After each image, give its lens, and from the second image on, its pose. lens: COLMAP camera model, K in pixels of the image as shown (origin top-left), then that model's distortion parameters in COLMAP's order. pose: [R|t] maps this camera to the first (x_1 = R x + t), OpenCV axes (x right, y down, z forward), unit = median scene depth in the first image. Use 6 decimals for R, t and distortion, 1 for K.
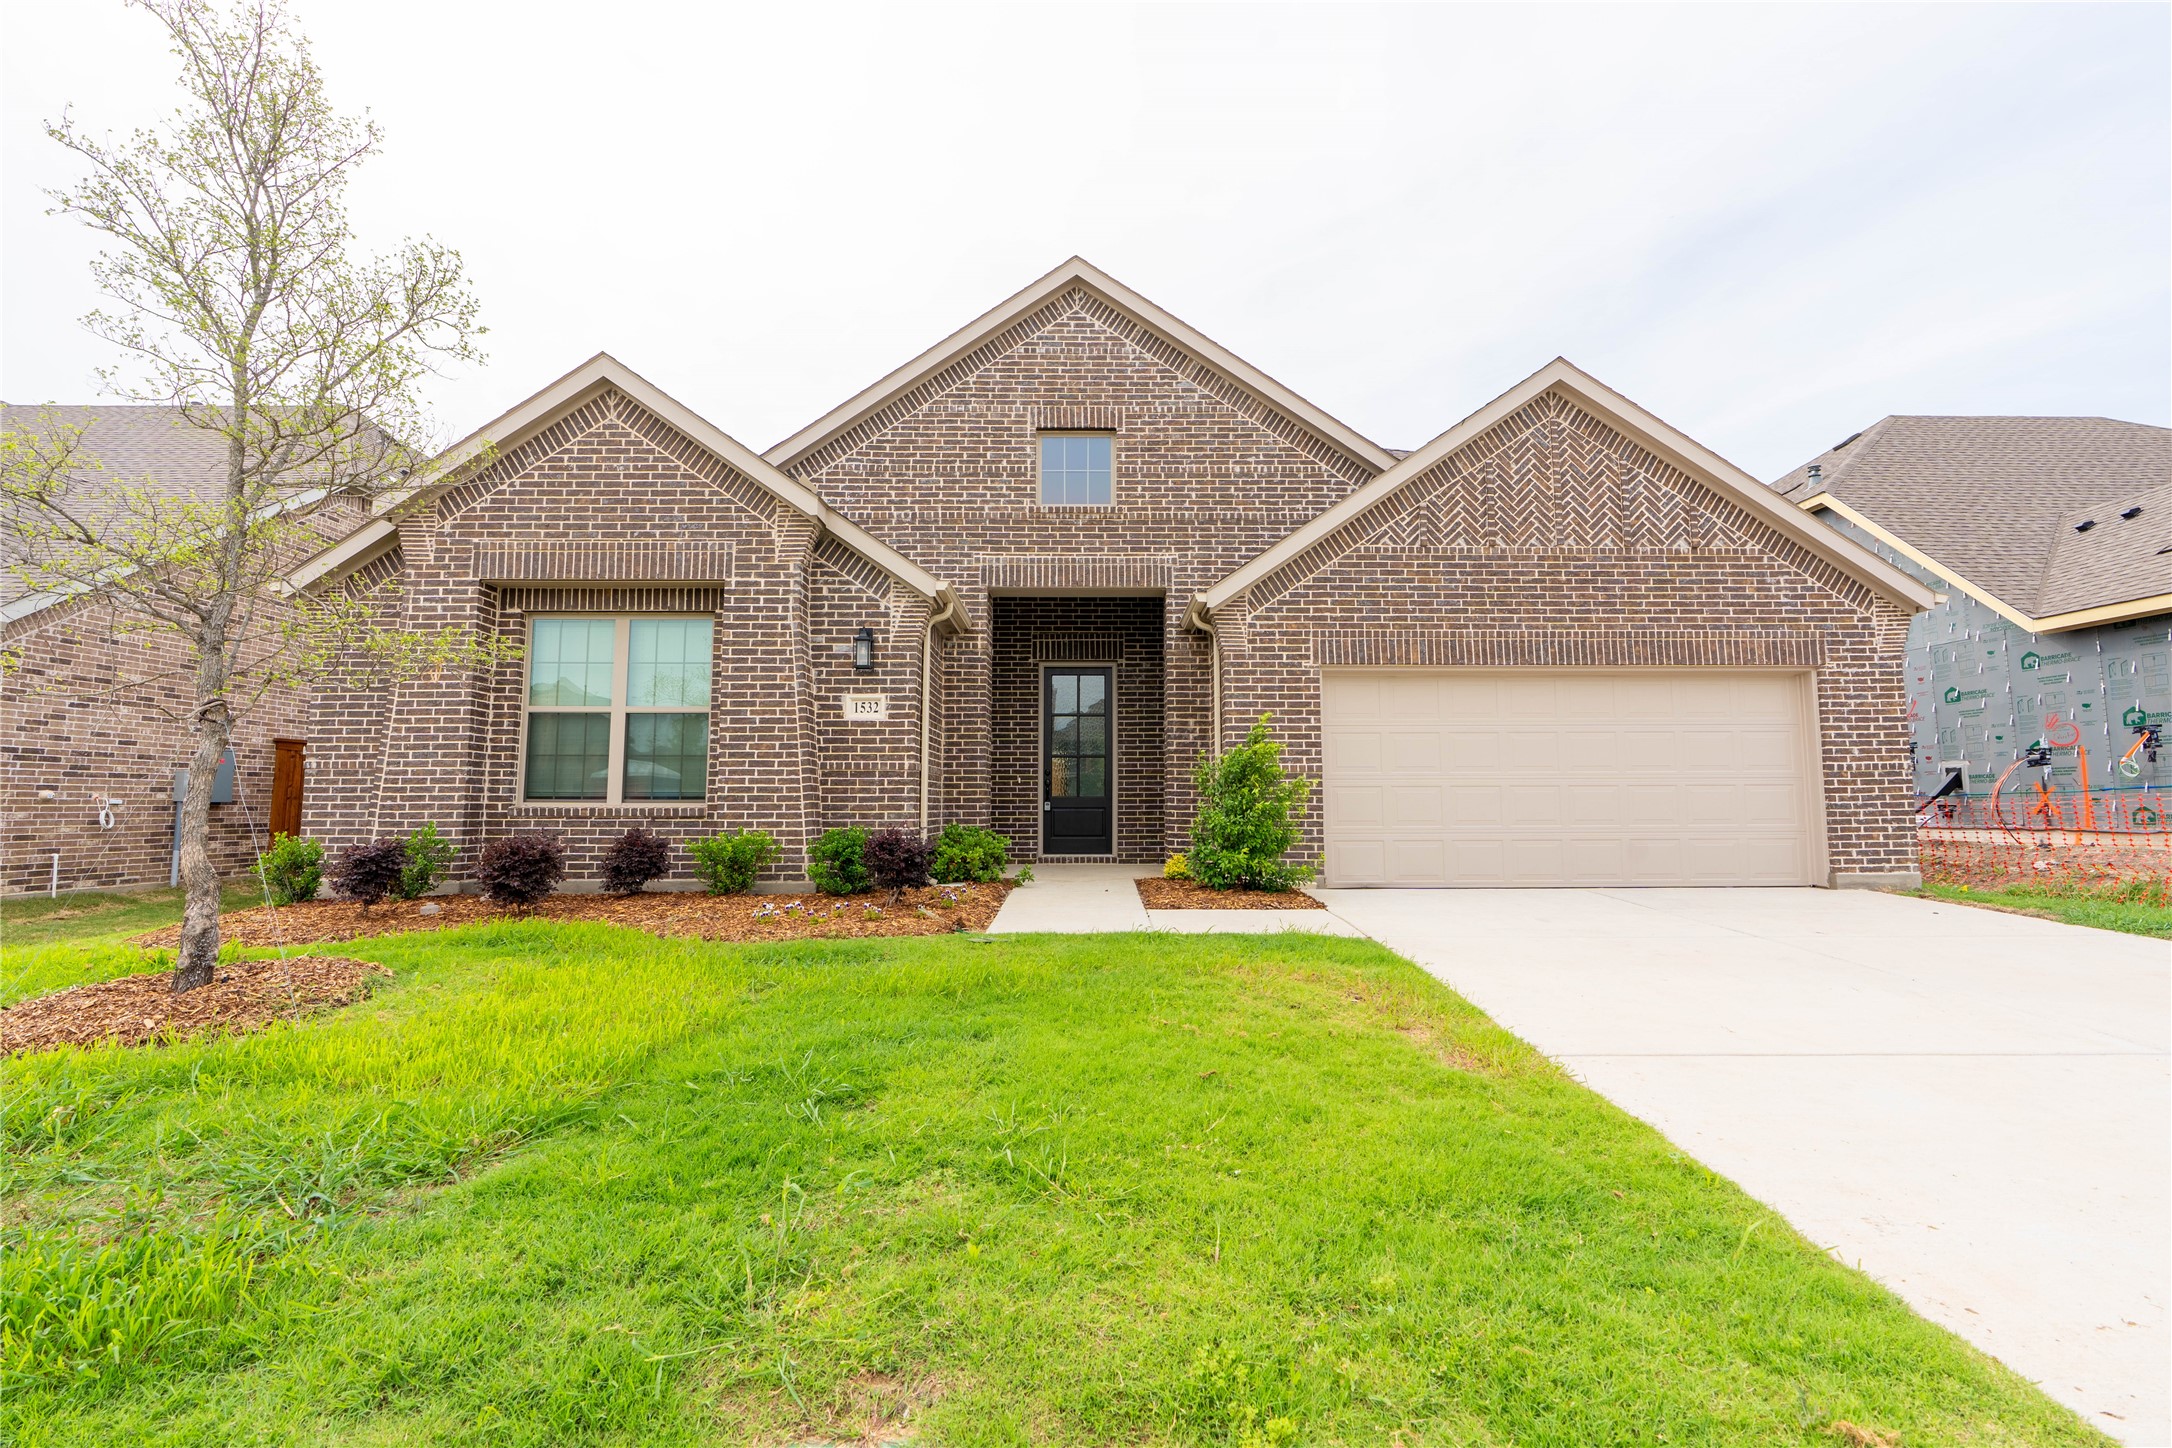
lens RADIAL K [[975.6, 0, 1081.3], [0, 975.6, 731.7], [0, 0, 1]] dist [-0.000752, 0.000544]
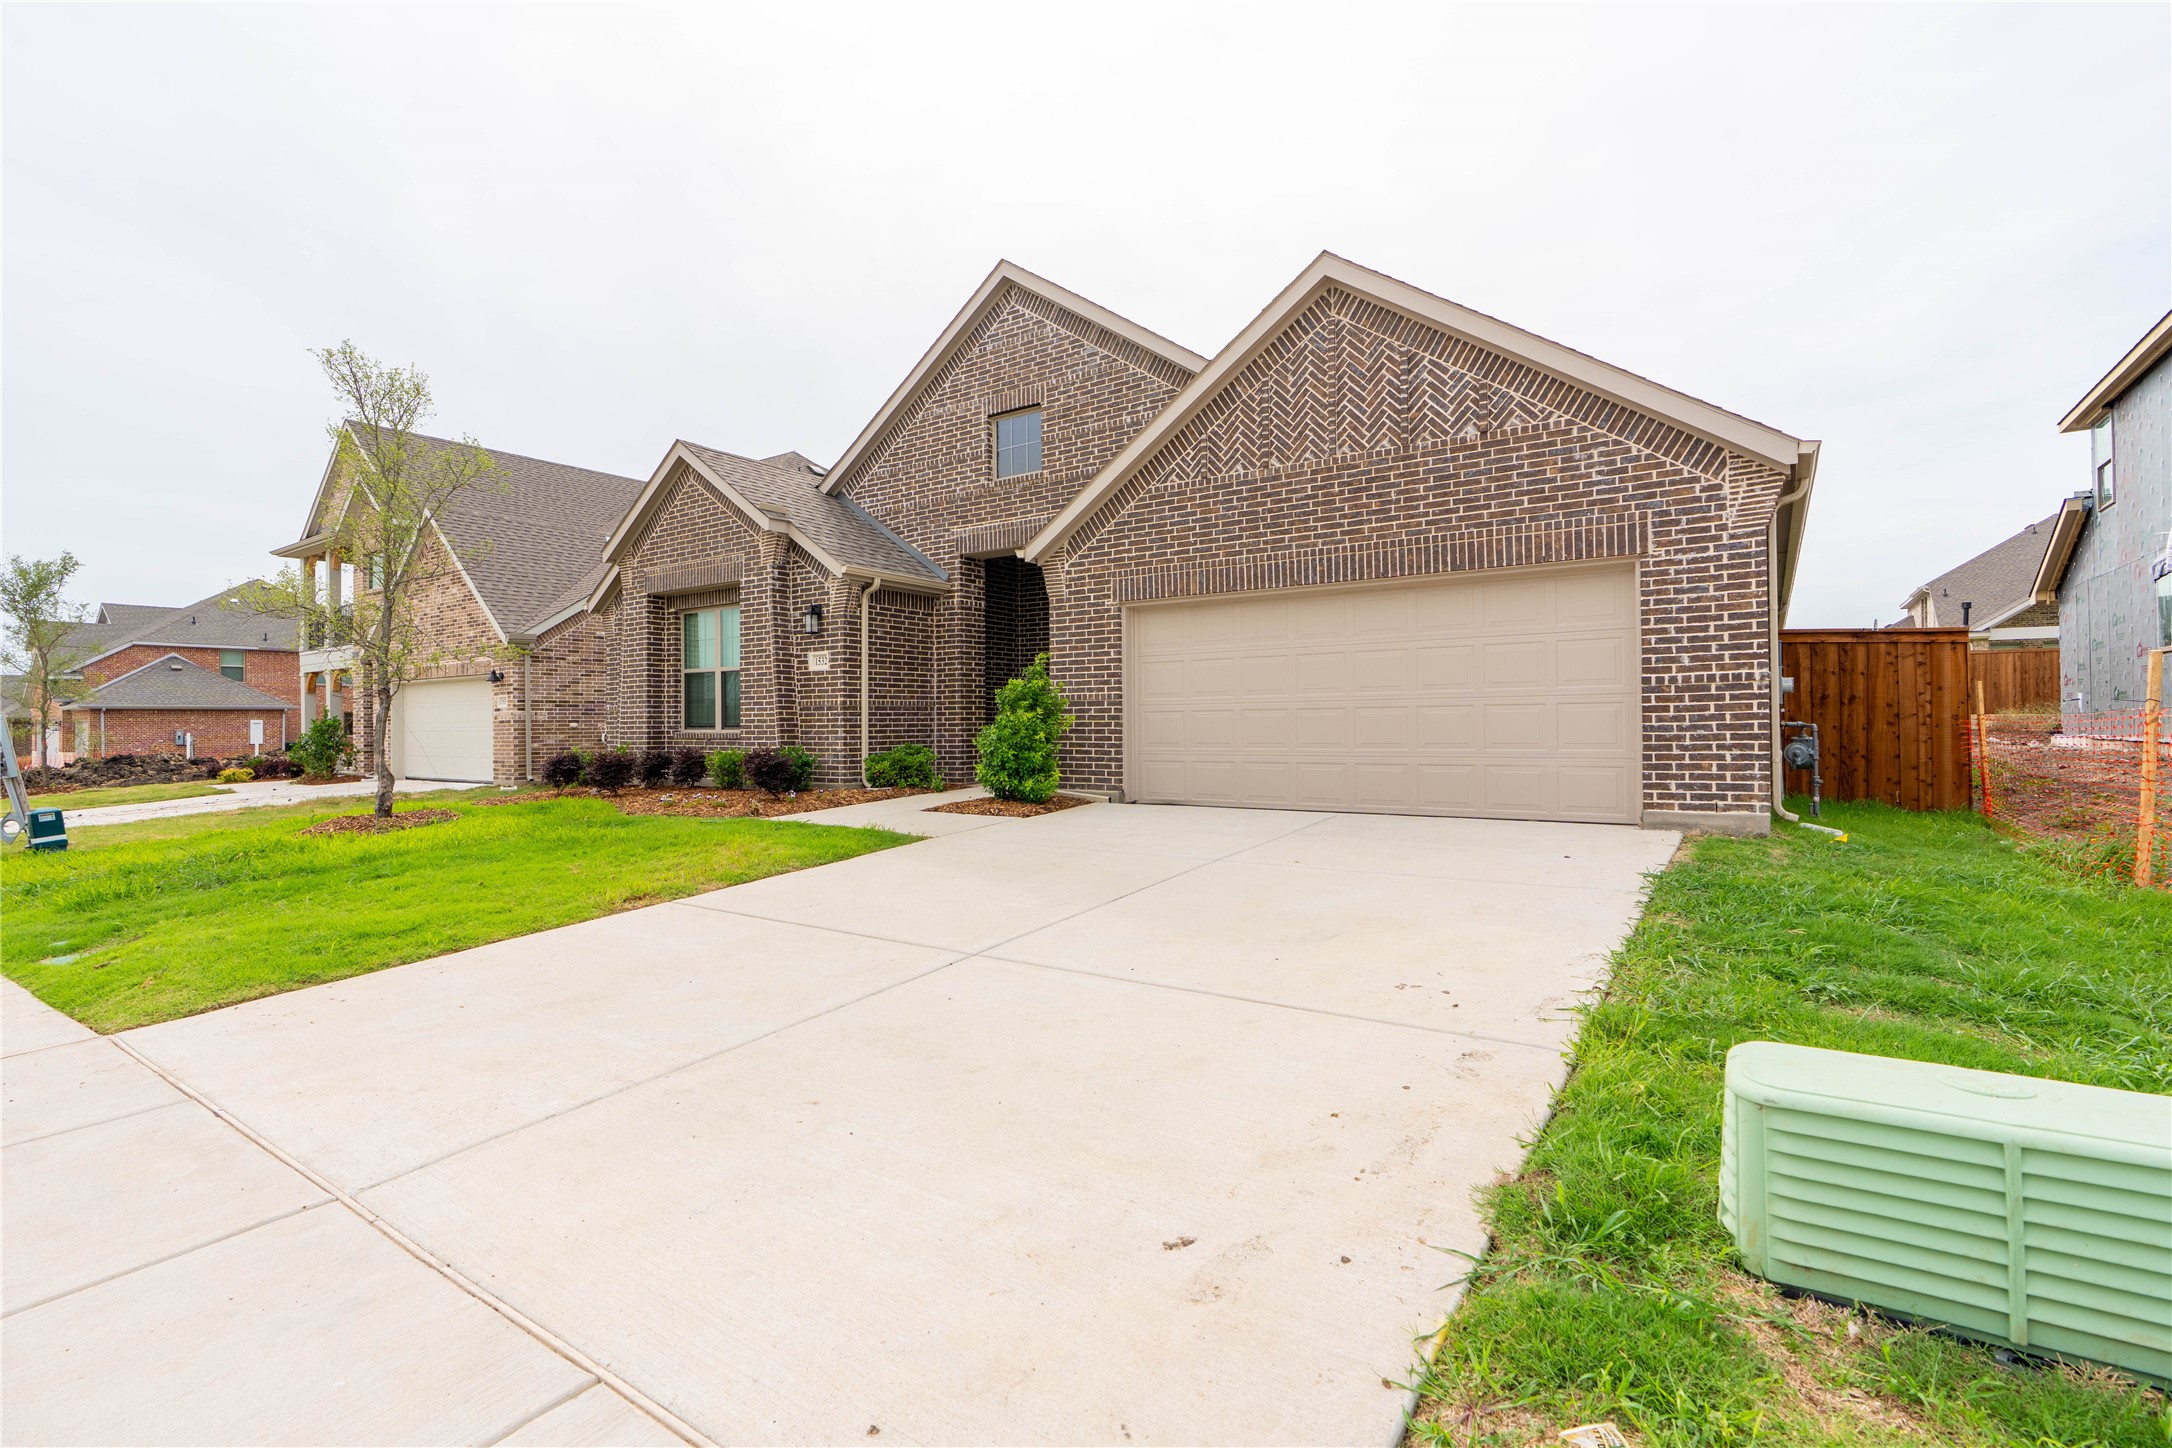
lens RADIAL K [[975.6, 0, 1040.9], [0, 975.6, 735.9], [0, 0, 1]] dist [-0.000752, 0.000544]
pose [[0.808174, 0.000574, -0.588944, 0.846873], [0.049605, 0.996380, 0.069041, 0.001382], [0.586851, -0.085012, 0.805220, 0.047532]]
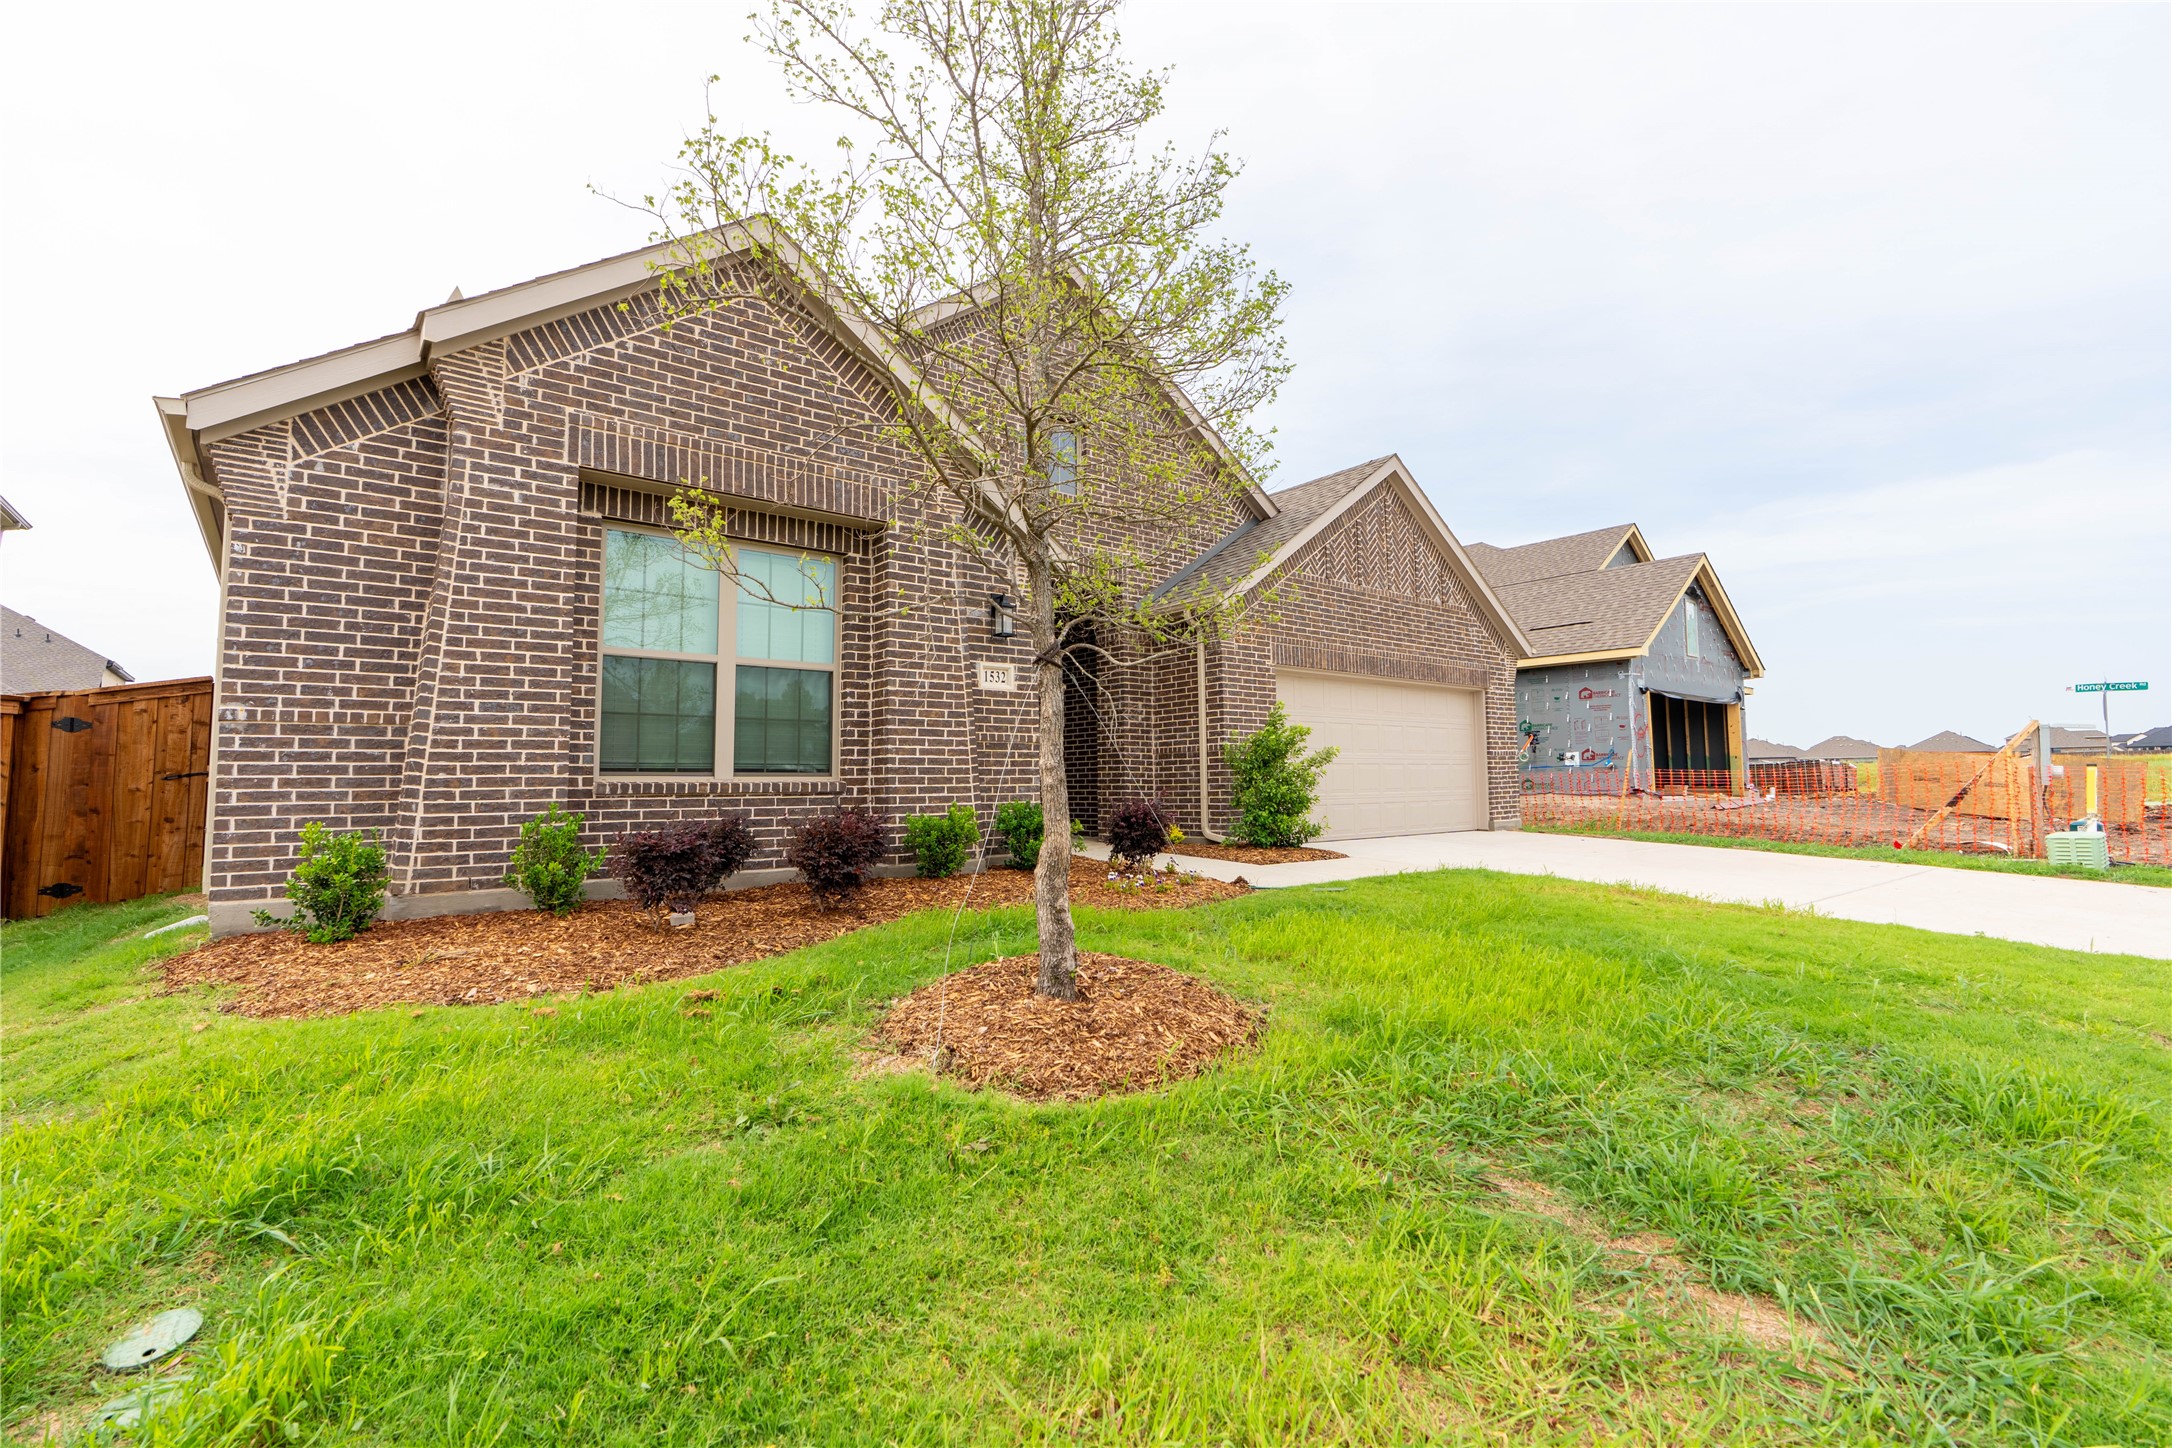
lens RADIAL K [[975.6, 0, 1073.4], [0, 975.6, 714.6], [0, 0, 1]] dist [-0.000752, 0.000544]
pose [[0.780557, 0.038725, 0.623884, -0.744039], [-0.051277, 0.998682, 0.002164, 0.006474], [-0.622978, -0.033680, 0.781514, 0.195754]]
